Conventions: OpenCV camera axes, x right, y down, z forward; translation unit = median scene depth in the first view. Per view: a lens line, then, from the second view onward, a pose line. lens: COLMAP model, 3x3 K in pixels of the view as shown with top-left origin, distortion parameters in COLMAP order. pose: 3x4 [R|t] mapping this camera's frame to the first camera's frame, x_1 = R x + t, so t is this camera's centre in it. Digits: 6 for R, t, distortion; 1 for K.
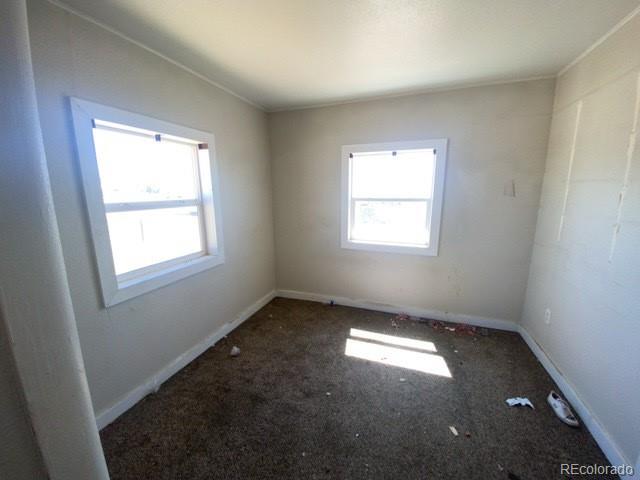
lens RADIAL K [[259.6, 0, 320.0], [0, 259.6, 240.0], [0, 0, 1]] dist [0.036657, -0.033079]
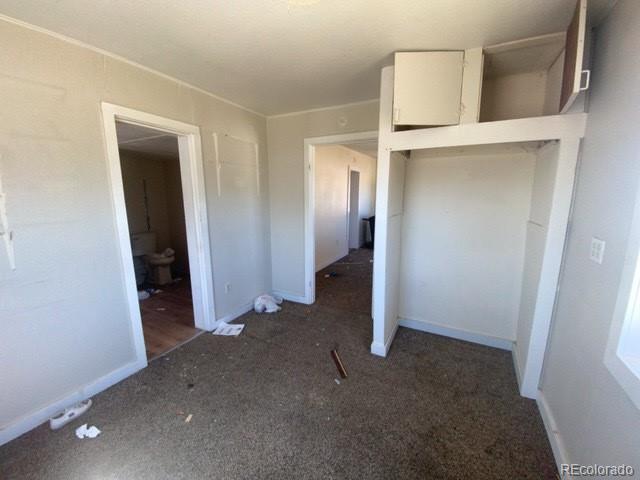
lens RADIAL K [[259.6, 0, 320.0], [0, 259.6, 240.0], [0, 0, 1]] dist [0.036657, -0.033079]
pose [[-0.989449, -0.024325, 0.142826, -0.106522], [0.028464, 0.933956, 0.356254, -0.218609], [-0.142059, 0.356560, -0.923409, 1.101316]]
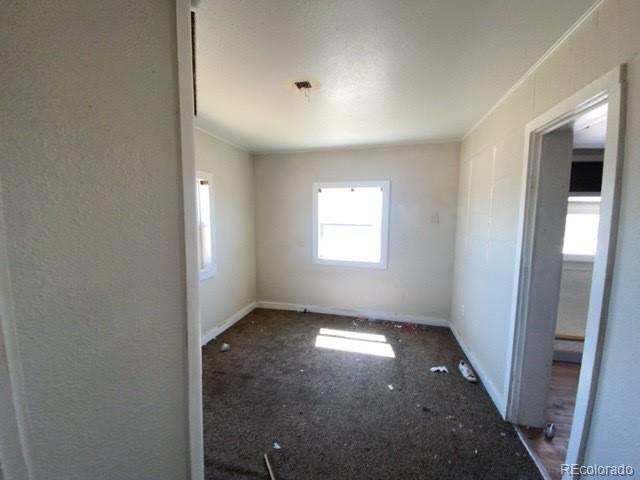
lens RADIAL K [[259.6, 0, 320.0], [0, 259.6, 240.0], [0, 0, 1]] dist [0.036657, -0.033079]
pose [[0.995044, 0.001739, 0.099420, -0.007007], [0.007504, 0.995683, -0.092518, 0.043307], [-0.099152, 0.092806, 0.990735, -0.292695]]
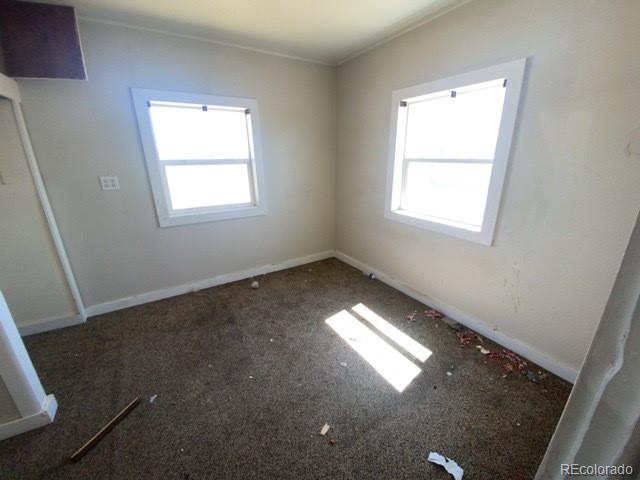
lens RADIAL K [[259.6, 0, 320.0], [0, 259.6, 240.0], [0, 0, 1]] dist [0.036657, -0.033079]
pose [[0.784453, 0.187663, -0.591114, 0.596231], [-0.109476, 0.980054, 0.165857, -0.022891], [0.610449, -0.065394, 0.789351, 0.225034]]
